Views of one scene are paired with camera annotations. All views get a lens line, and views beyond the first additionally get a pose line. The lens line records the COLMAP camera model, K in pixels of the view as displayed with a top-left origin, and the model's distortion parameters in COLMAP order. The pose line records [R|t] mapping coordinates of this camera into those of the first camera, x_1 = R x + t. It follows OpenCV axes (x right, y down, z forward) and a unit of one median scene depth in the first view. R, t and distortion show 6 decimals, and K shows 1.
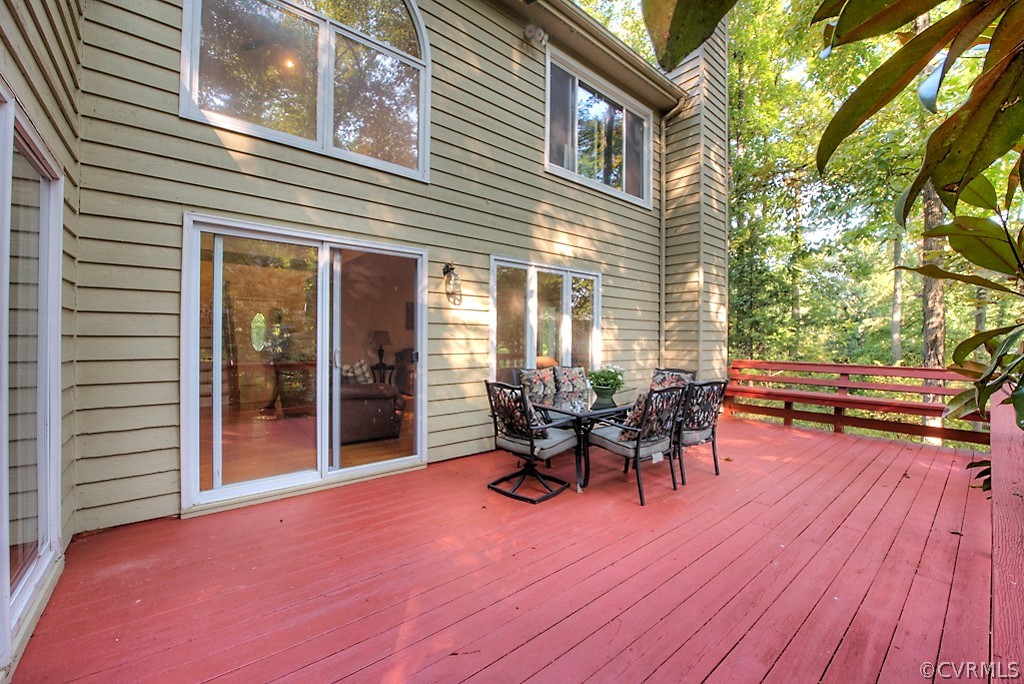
lens RADIAL K [[405.4, 0, 510.6], [0, 405.4, 339.2], [0, 0, 1]] dist [-0.002564, -0.000259]
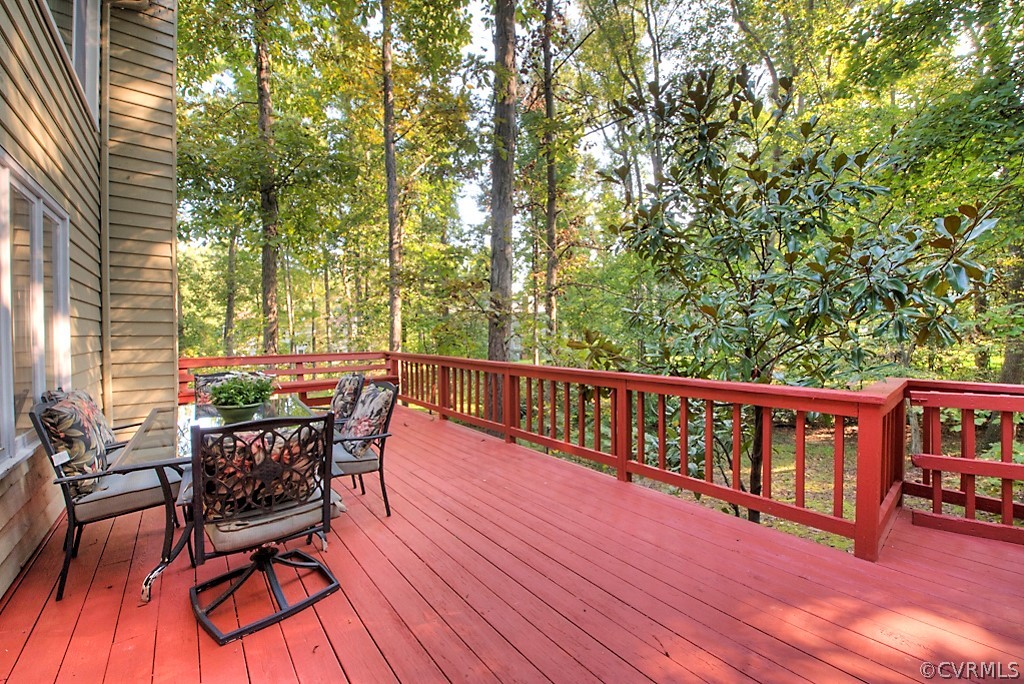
lens RADIAL K [[405.4, 0, 511.5], [0, 405.4, 336.2], [0, 0, 1]] dist [-0.002564, -0.000259]
pose [[0.014097, -0.016009, 0.999772, -0.523108], [0.004772, 0.999862, 0.015943, -0.007078], [-0.999889, 0.004546, 0.014172, 0.644363]]
